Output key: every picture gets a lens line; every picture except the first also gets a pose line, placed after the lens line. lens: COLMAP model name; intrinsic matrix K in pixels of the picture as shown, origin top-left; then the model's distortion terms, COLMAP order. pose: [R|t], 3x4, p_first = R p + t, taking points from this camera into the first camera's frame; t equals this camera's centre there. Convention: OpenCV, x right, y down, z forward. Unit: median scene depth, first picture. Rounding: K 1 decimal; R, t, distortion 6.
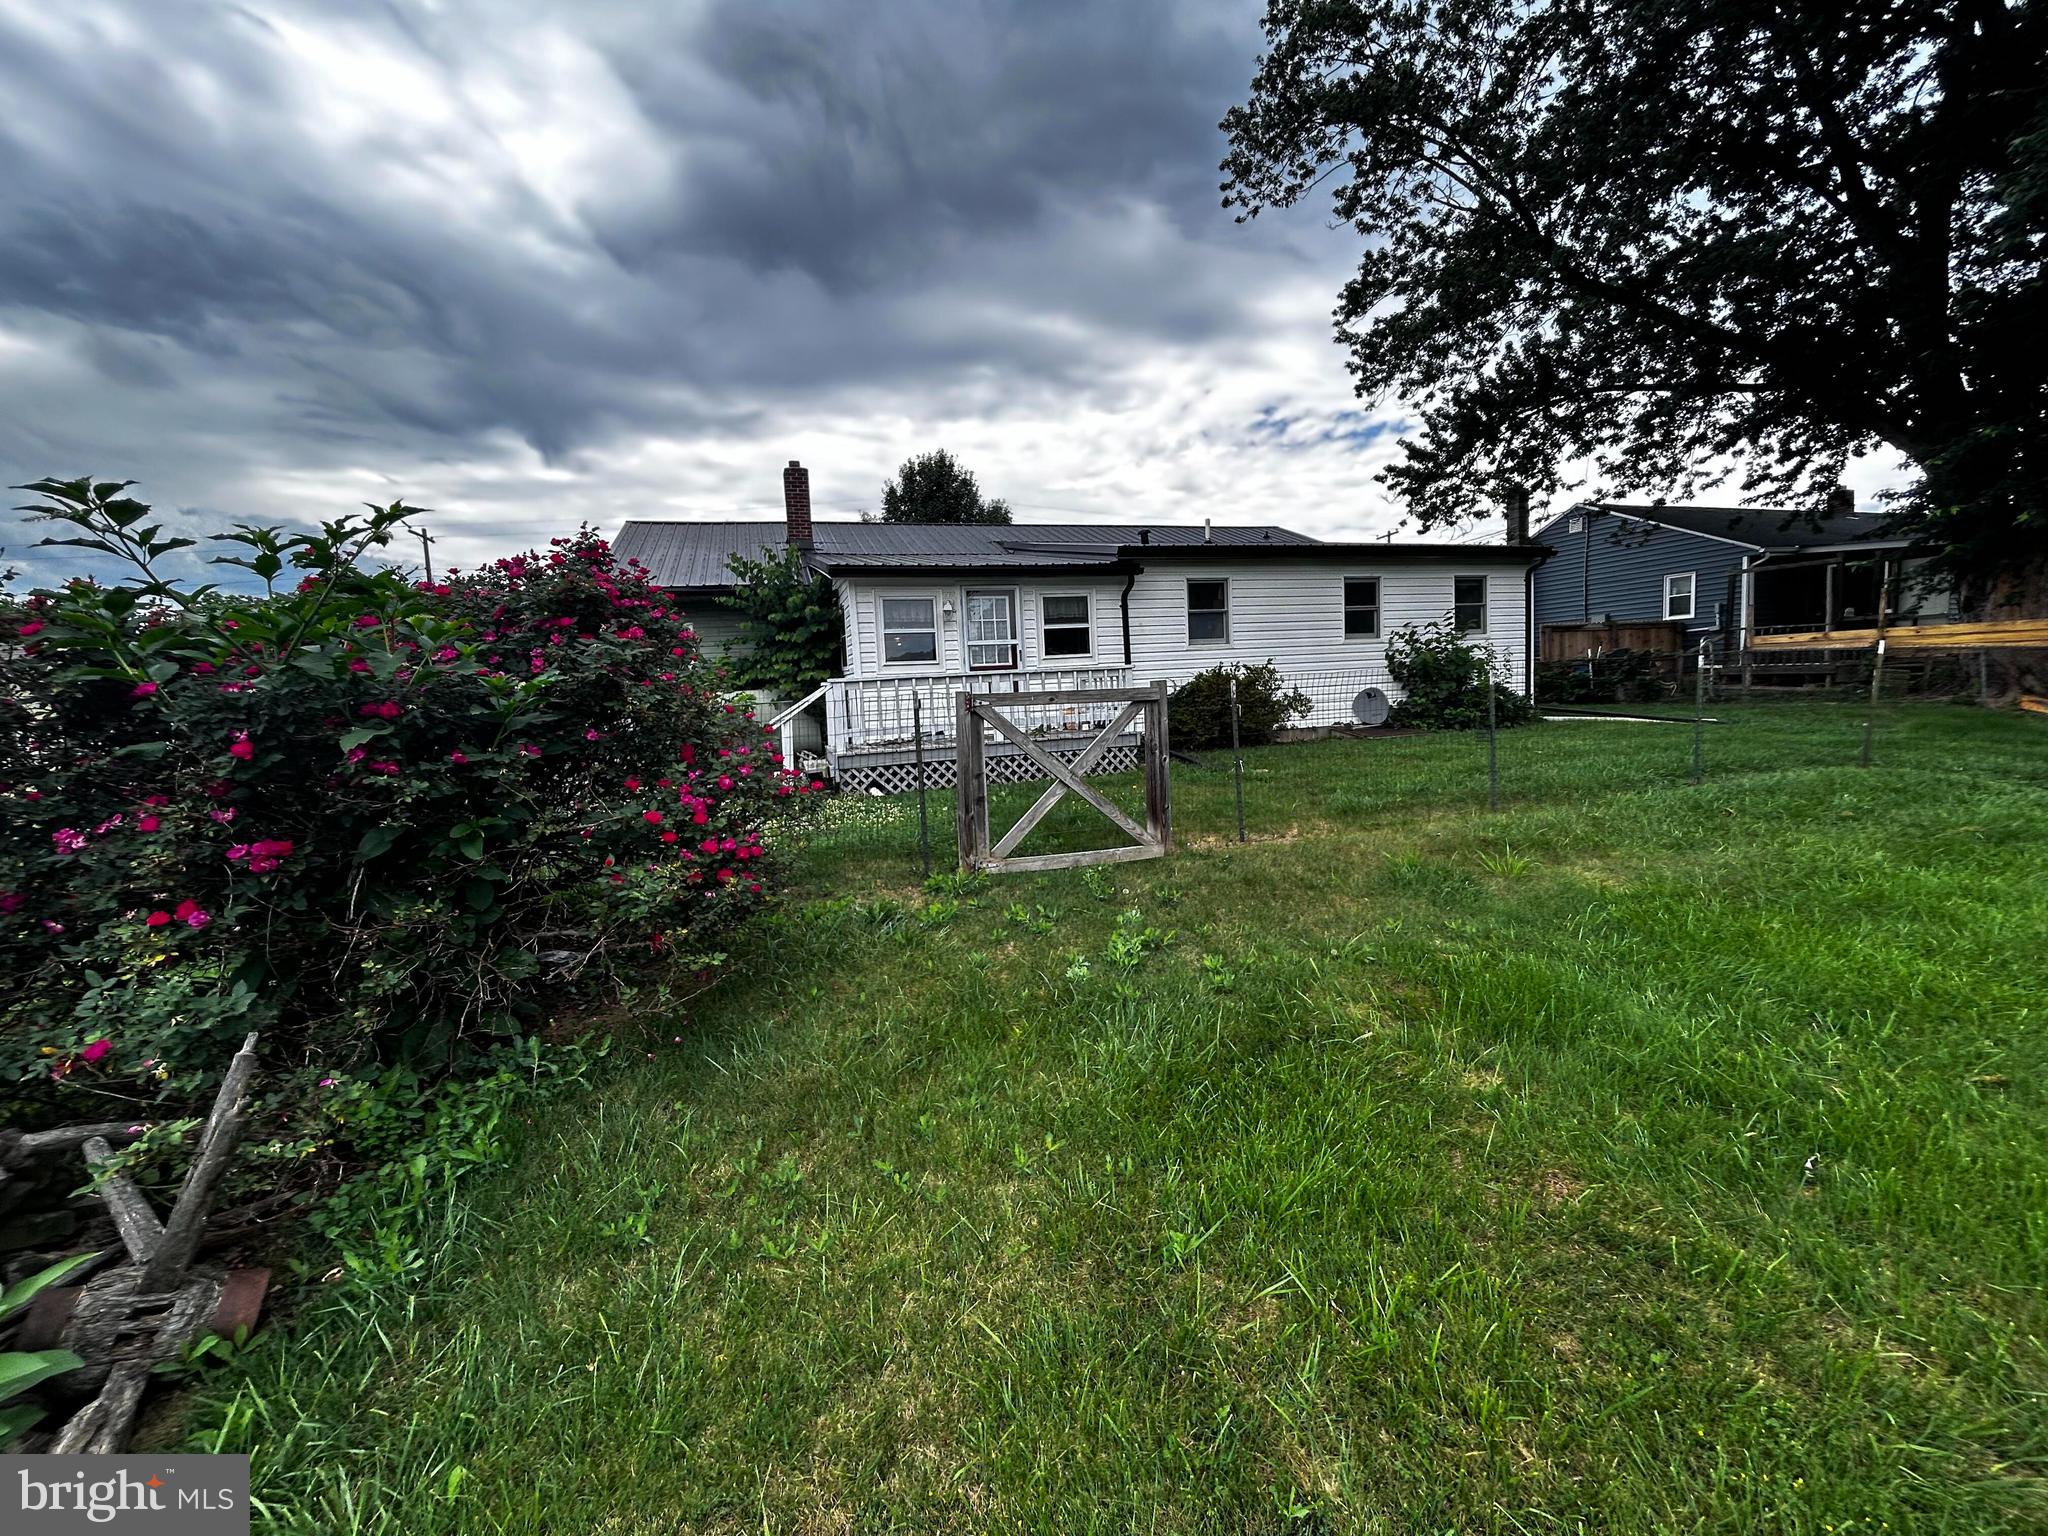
lens RADIAL K [[820.2, 0, 1054.5], [0, 820.2, 782.0], [0, 0, 1]] dist [0.001870, -0.004271]
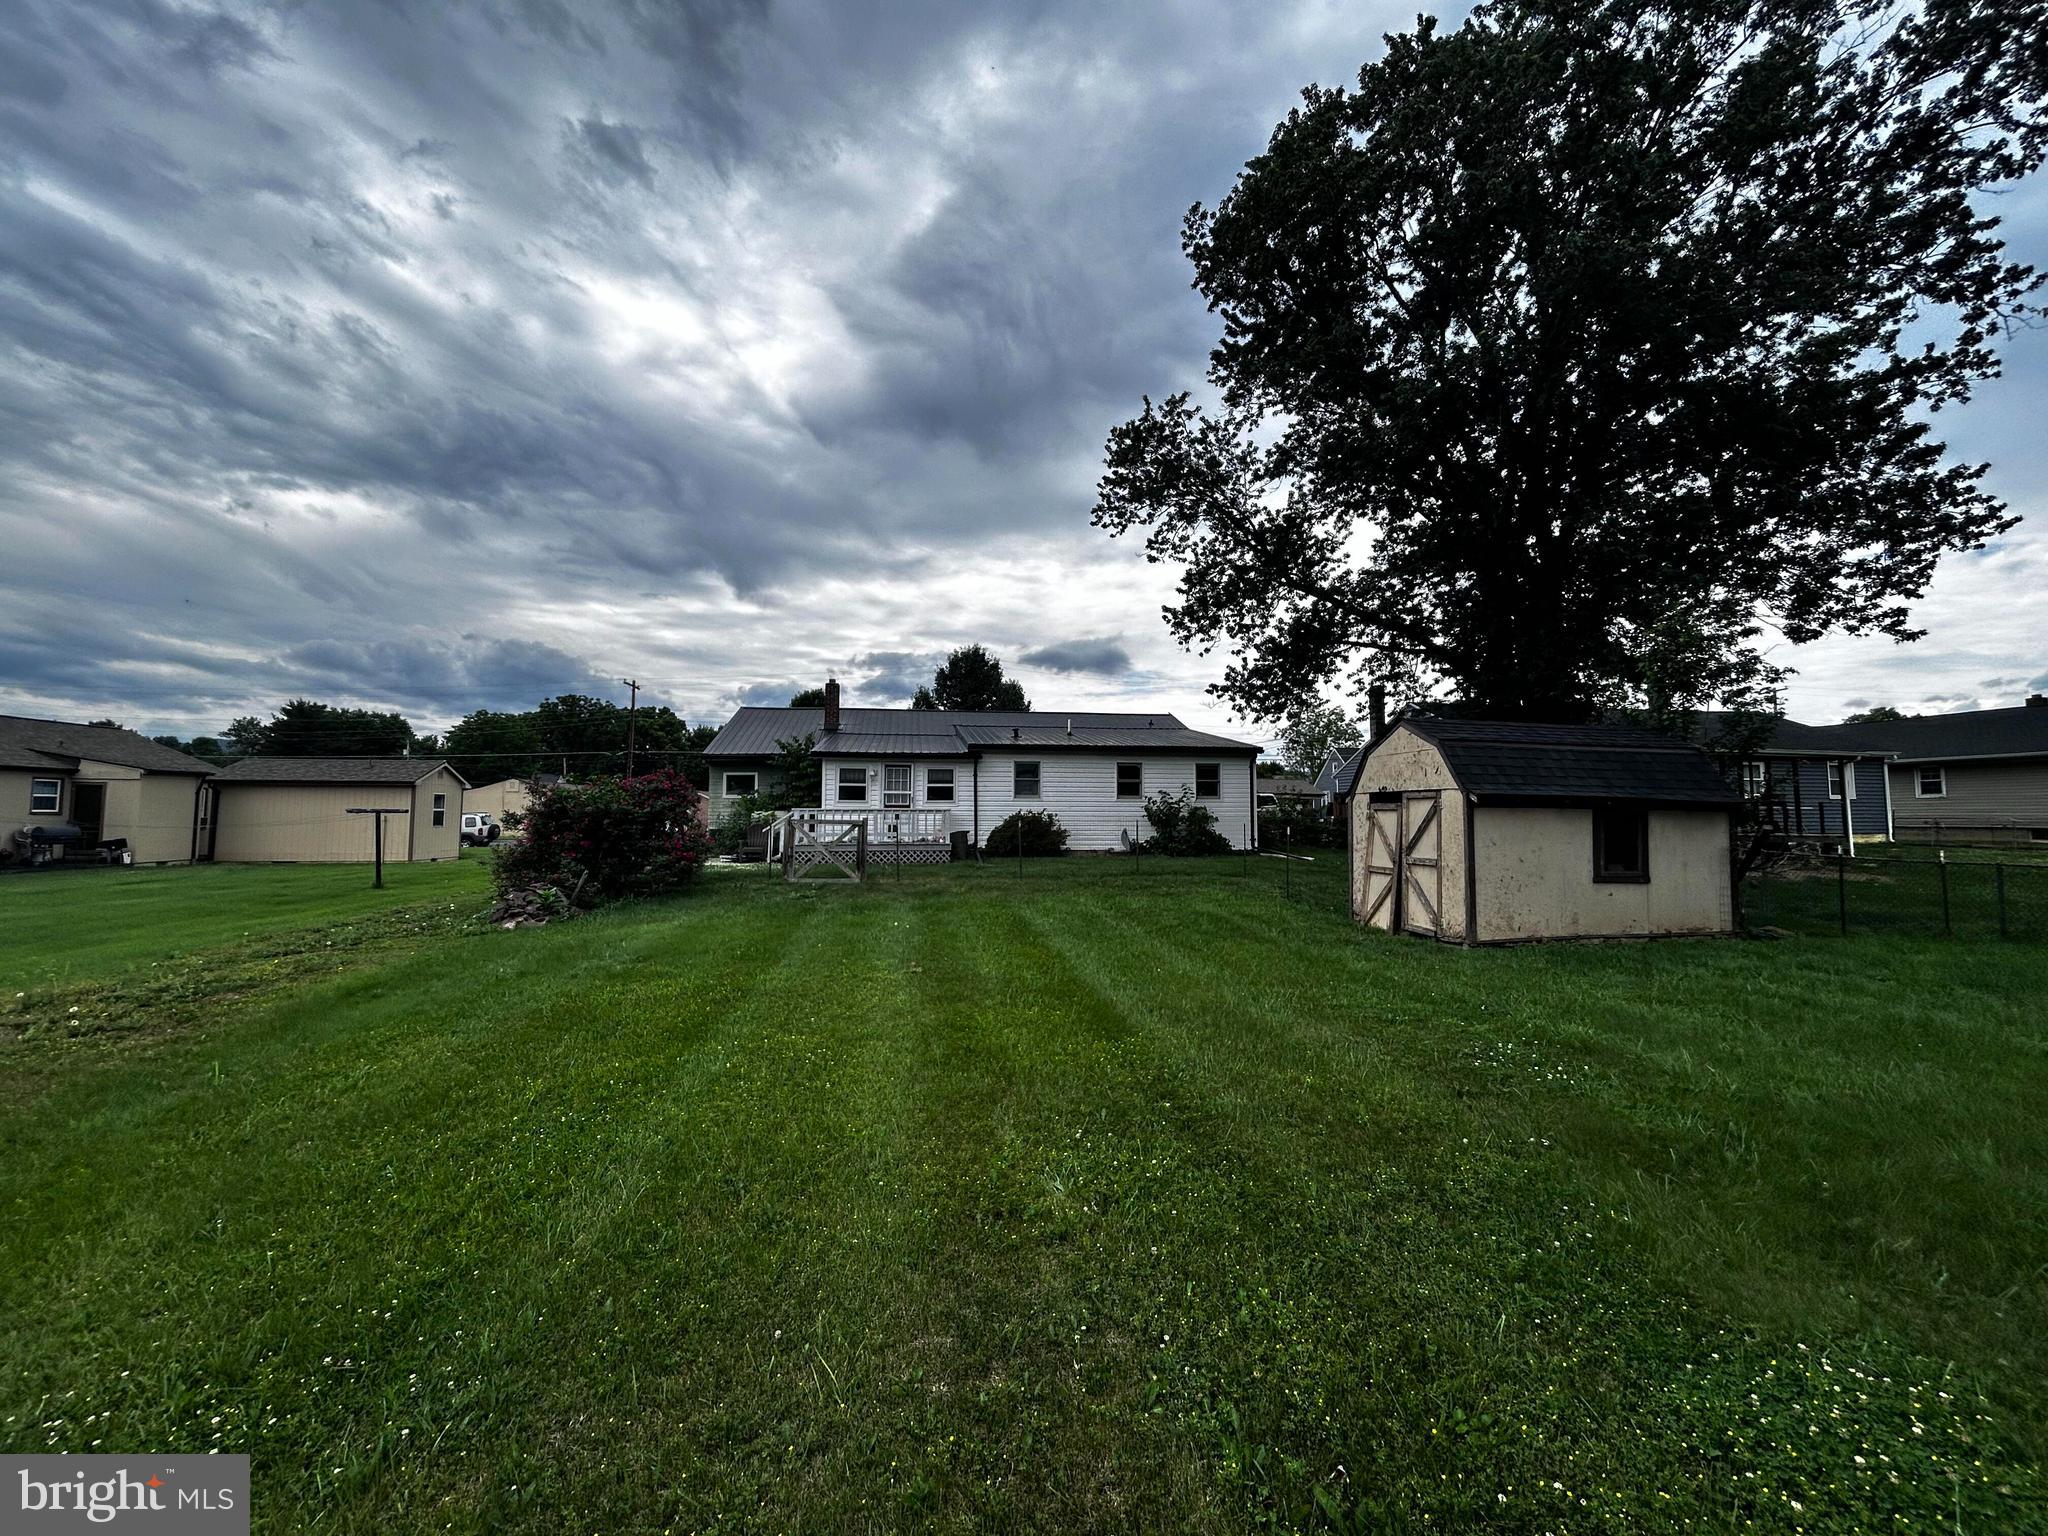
lens RADIAL K [[819.1, 0, 1024.0], [0, 819.1, 768.0], [0, 0, 1]] dist [0.001265, 0.000187]
pose [[0.980944, 0.042072, -0.189680, 0.387458], [-0.073975, 0.983617, -0.164394, 0.041112], [0.179656, 0.175293, 0.967986, -0.525617]]
